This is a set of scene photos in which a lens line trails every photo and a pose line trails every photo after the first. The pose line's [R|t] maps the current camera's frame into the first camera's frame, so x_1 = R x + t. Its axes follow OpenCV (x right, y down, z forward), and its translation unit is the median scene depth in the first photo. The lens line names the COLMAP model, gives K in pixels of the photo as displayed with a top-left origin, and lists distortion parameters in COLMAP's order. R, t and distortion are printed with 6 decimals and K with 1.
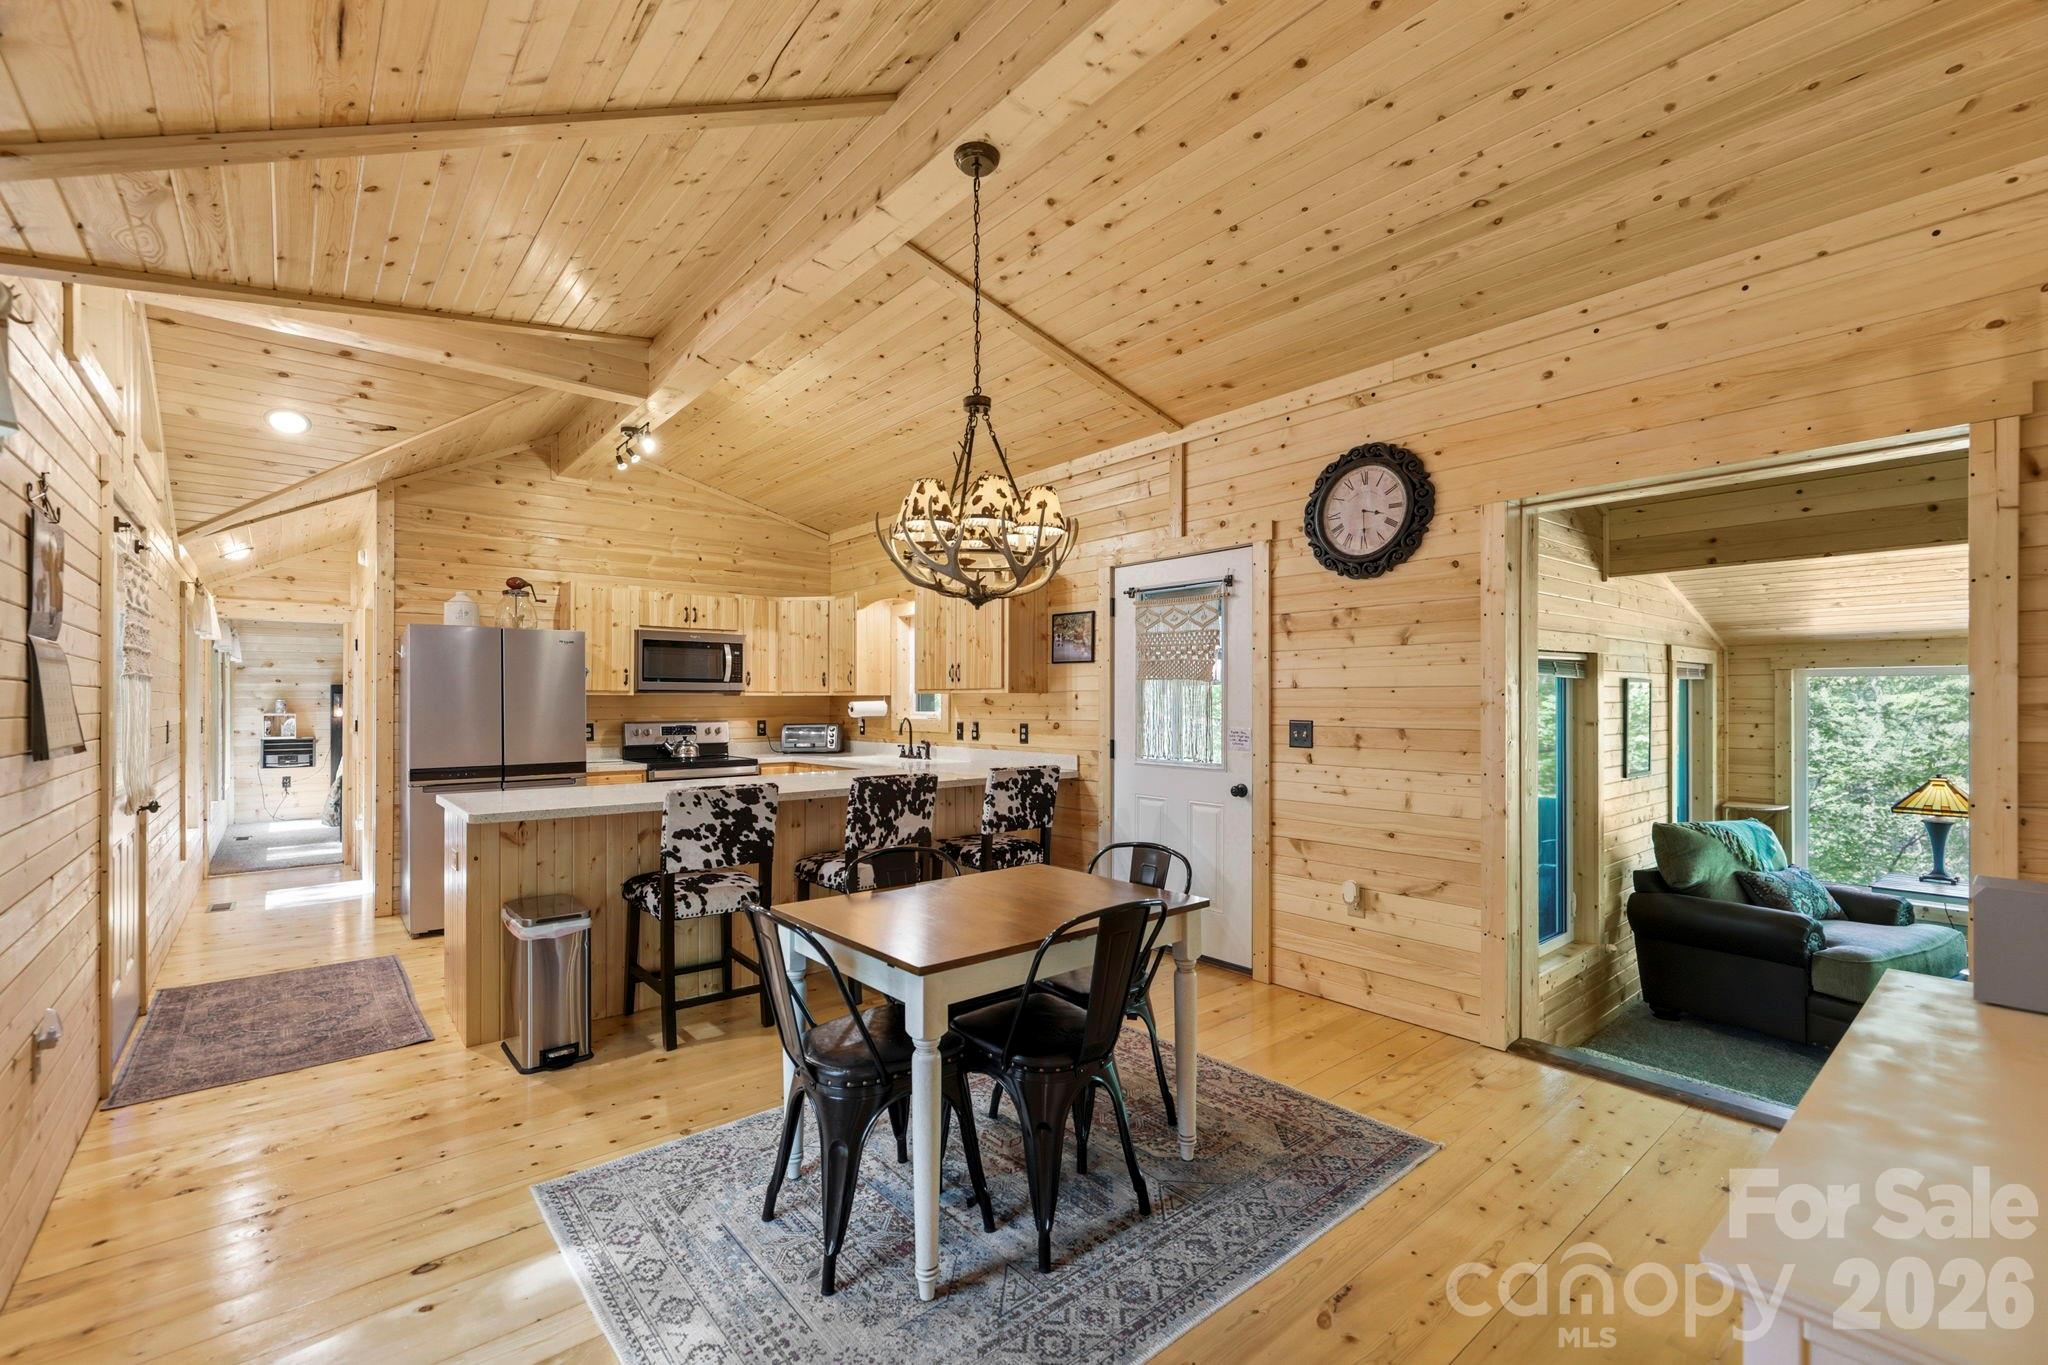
lens RADIAL K [[873.0, 0, 1008.9], [0, 873.0, 700.2], [0, 0, 1]] dist [0.001831, 0.000316]
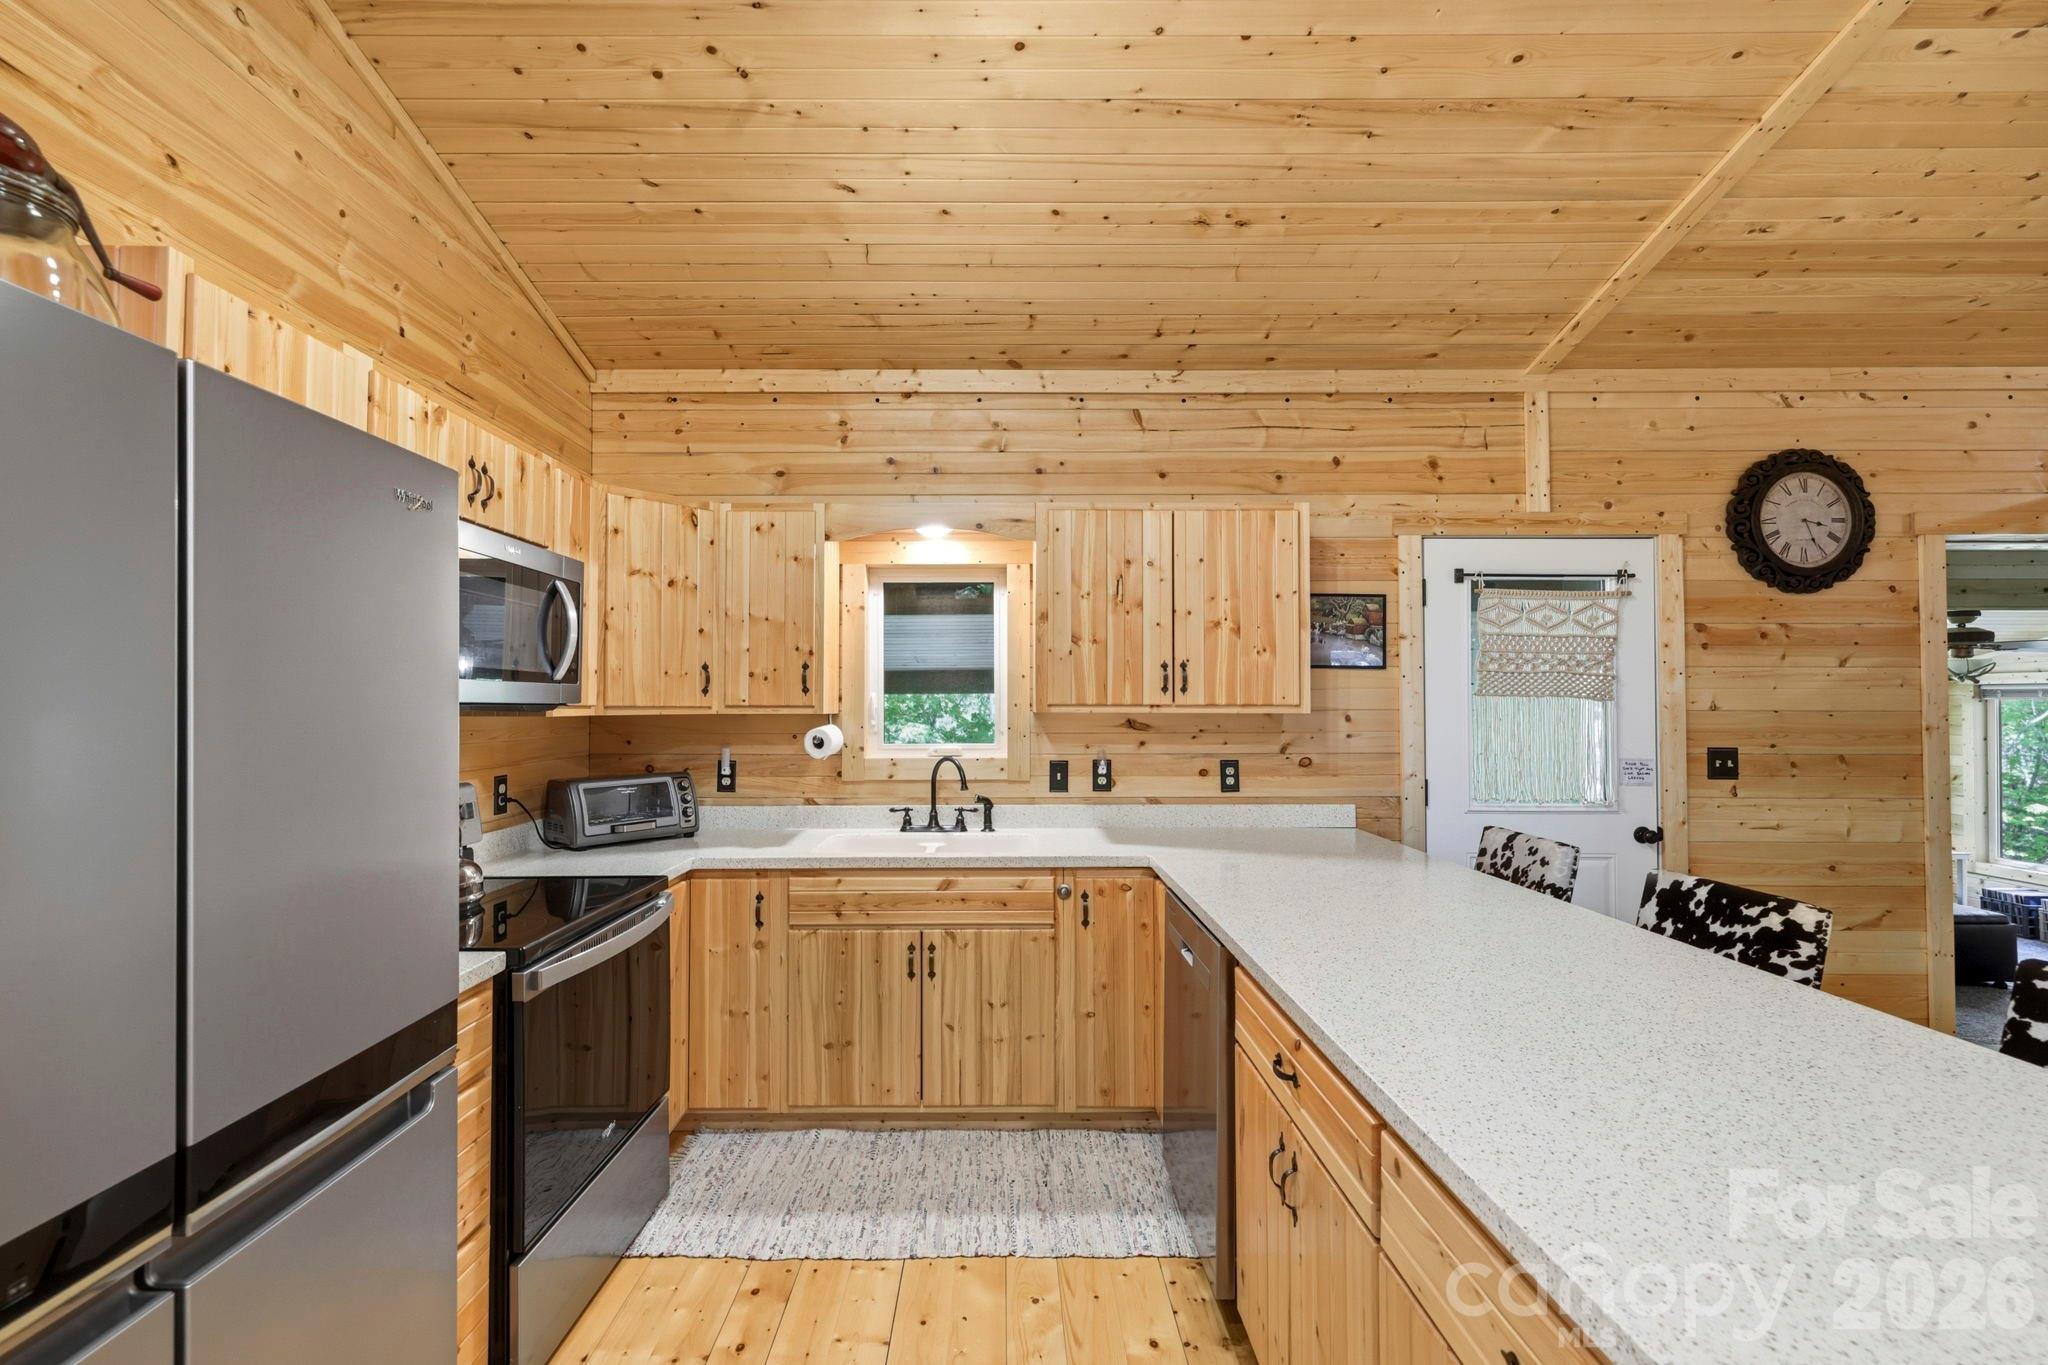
lens RADIAL K [[873.0, 0, 997.7], [0, 873.0, 689.1], [0, 0, 1]] dist [0.001831, 0.000316]
pose [[0.639517, 0.014912, 0.768632, -0.527552], [-0.002181, 0.999843, -0.017584, -0.012149], [-0.768774, 0.009569, 0.639449, 0.660498]]
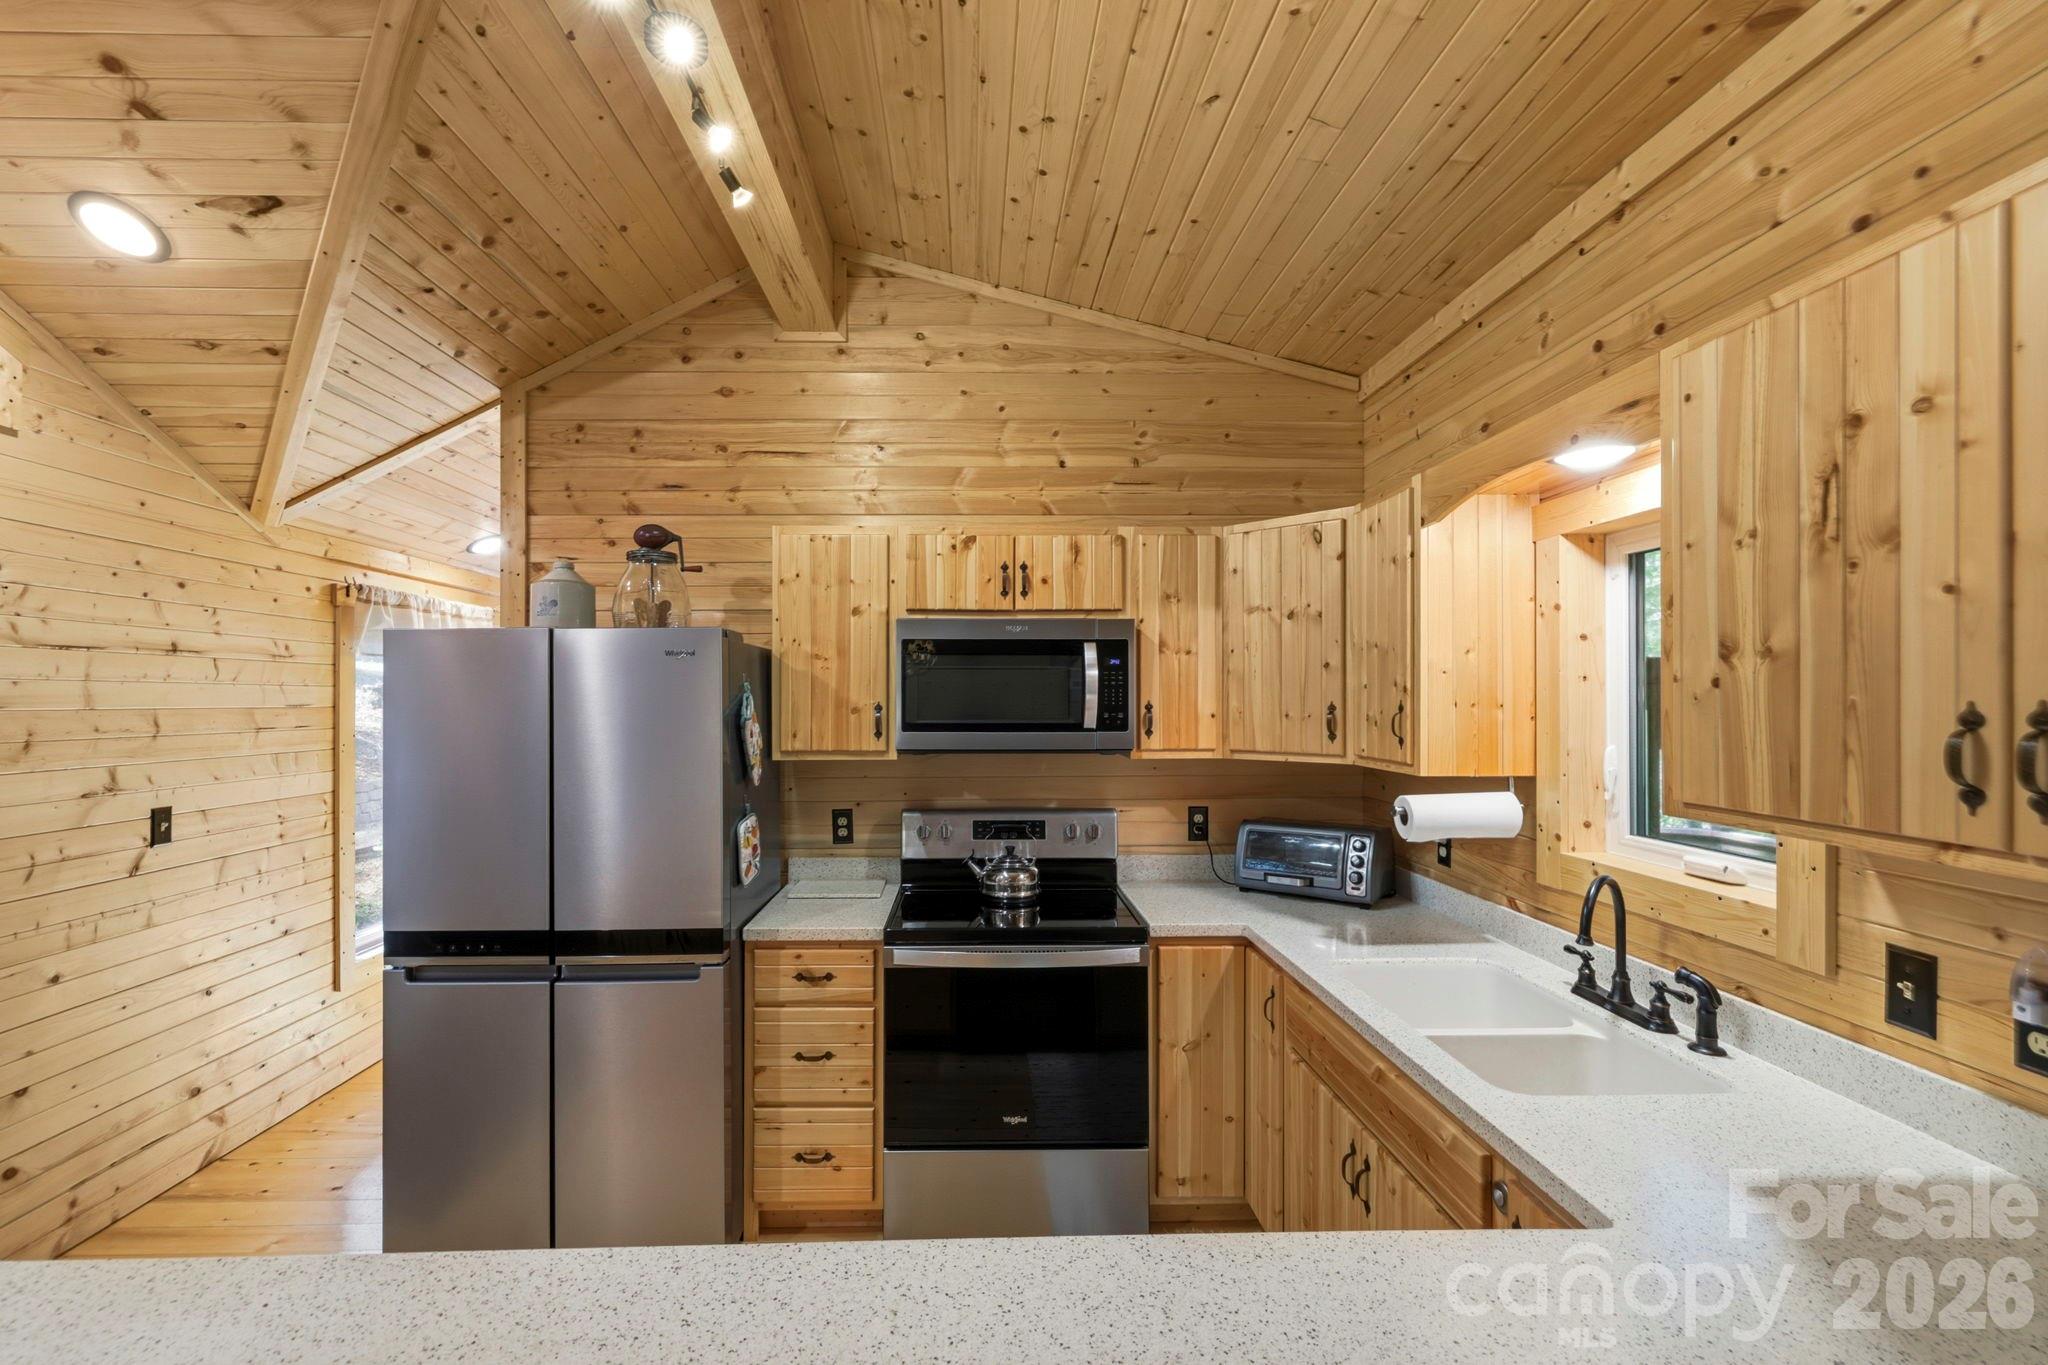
lens RADIAL K [[873.0, 0, 988.1], [0, 873.0, 696.4], [0, 0, 1]] dist [0.001831, 0.000316]
pose [[0.784113, -0.001935, -0.620615, -0.102218], [0.003063, 0.999995, 0.000752, -0.040832], [0.620610, -0.002491, 0.784115, 0.677685]]
